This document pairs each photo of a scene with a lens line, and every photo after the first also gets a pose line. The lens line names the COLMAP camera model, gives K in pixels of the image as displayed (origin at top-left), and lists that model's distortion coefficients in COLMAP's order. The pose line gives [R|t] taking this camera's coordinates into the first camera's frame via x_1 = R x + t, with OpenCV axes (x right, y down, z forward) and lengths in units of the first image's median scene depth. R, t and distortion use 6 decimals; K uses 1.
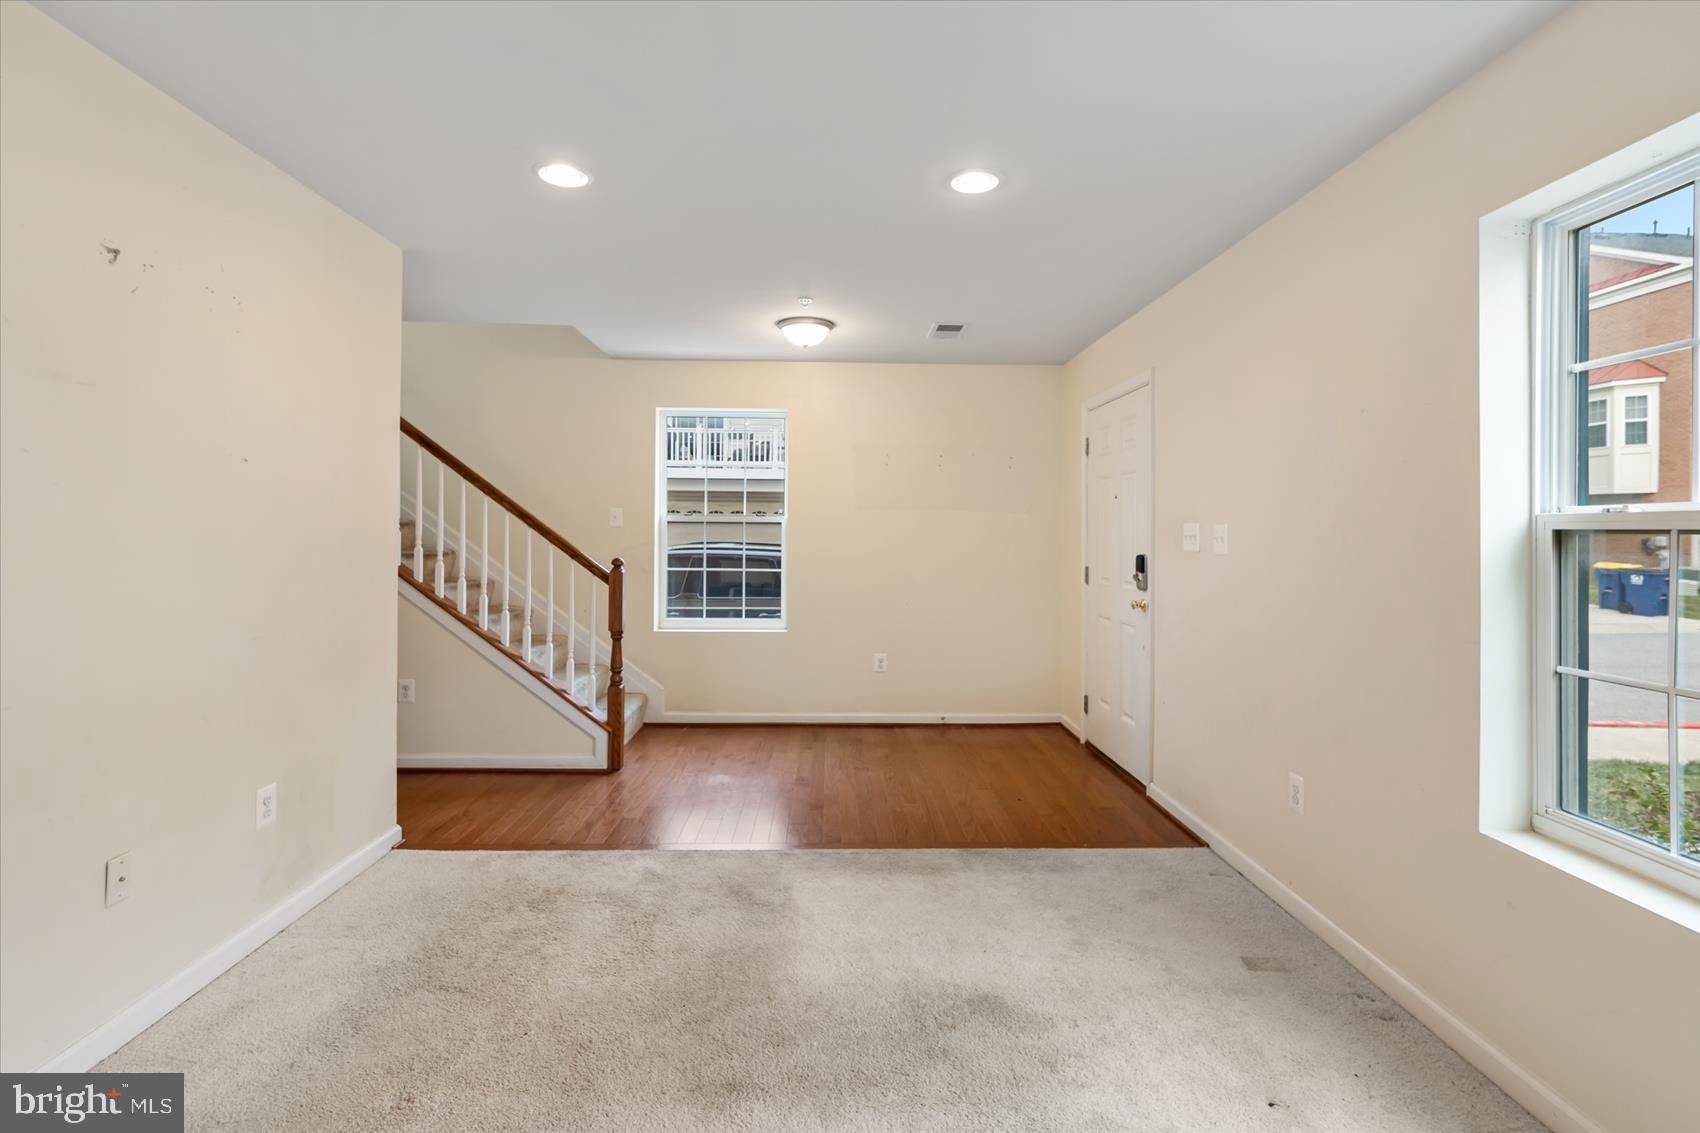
lens RADIAL K [[776.6, 0, 854.2], [0, 776.6, 537.8], [0, 0, 1]] dist [0.001663, -0.000006]
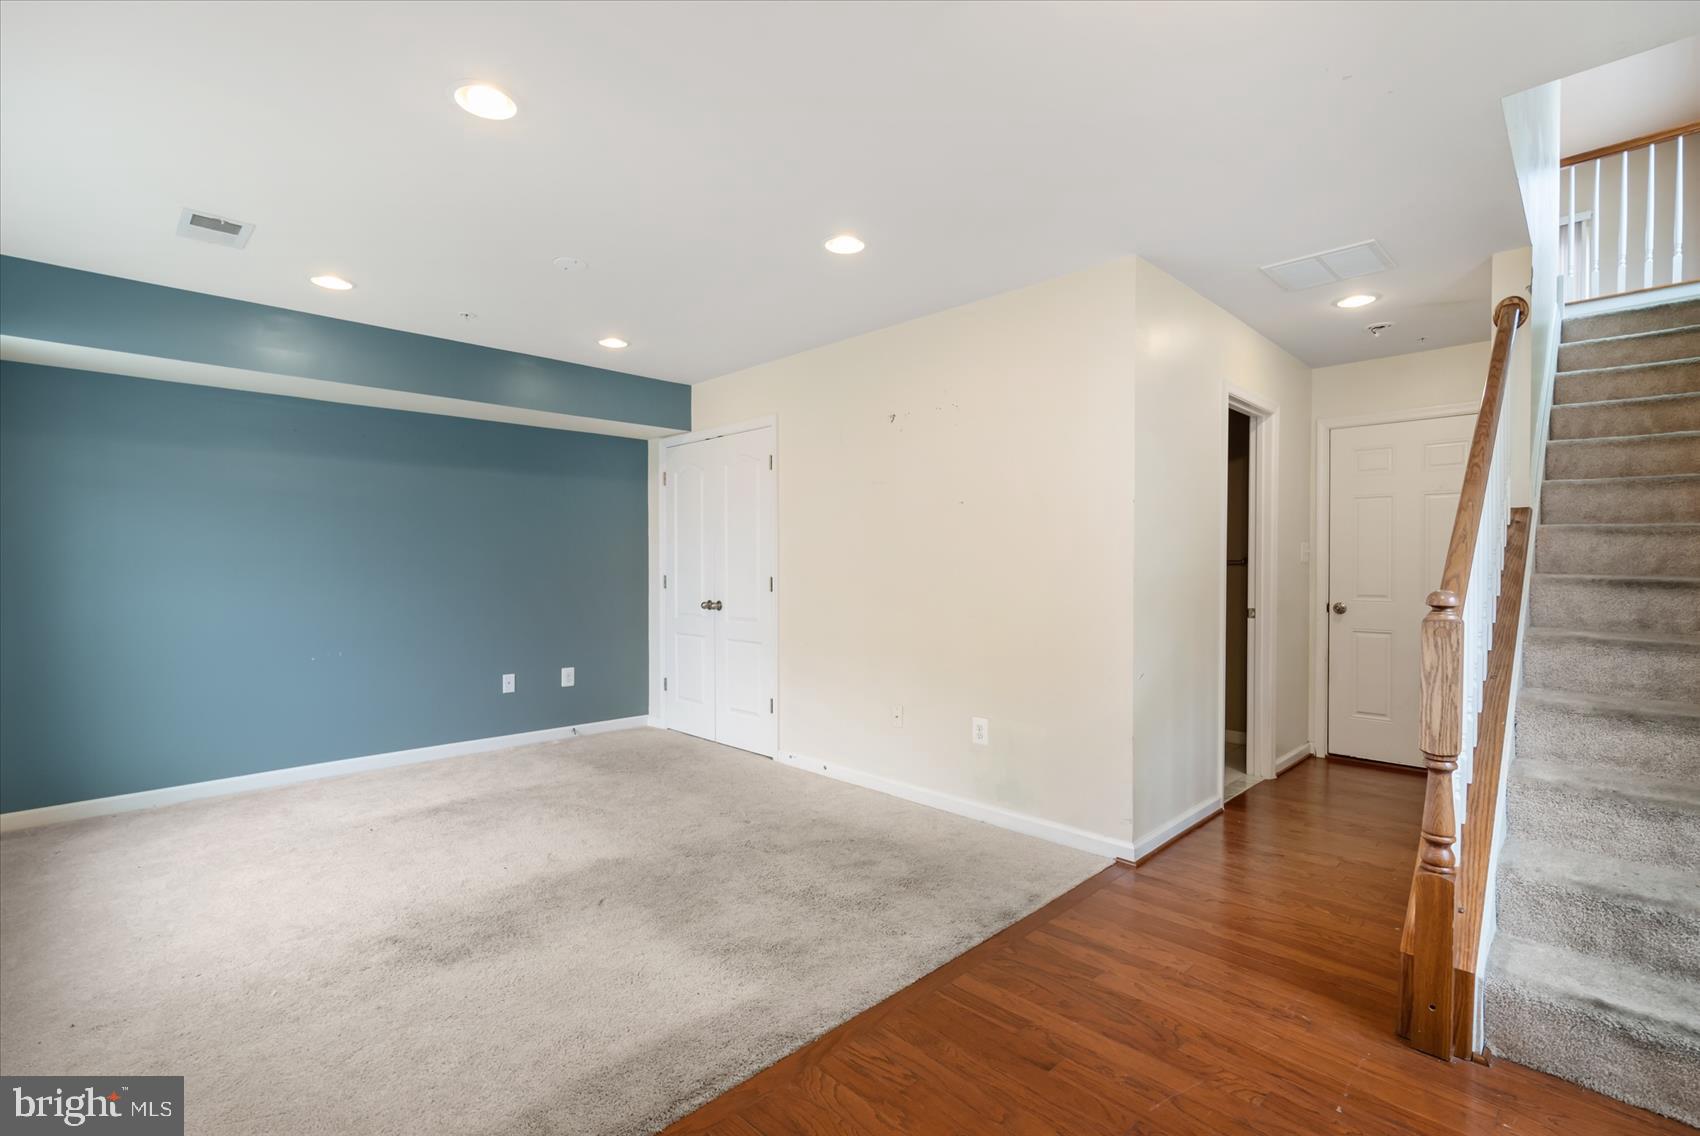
lens RADIAL K [[776.6, 0, 852.3], [0, 776.6, 564.1], [0, 0, 1]] dist [0.001663, -0.000006]
pose [[-0.732698, -0.004933, -0.680536, 0.442302], [-0.008776, 0.999959, 0.002200, 0.020449], [0.680497, 0.007584, -0.732711, 1.907325]]
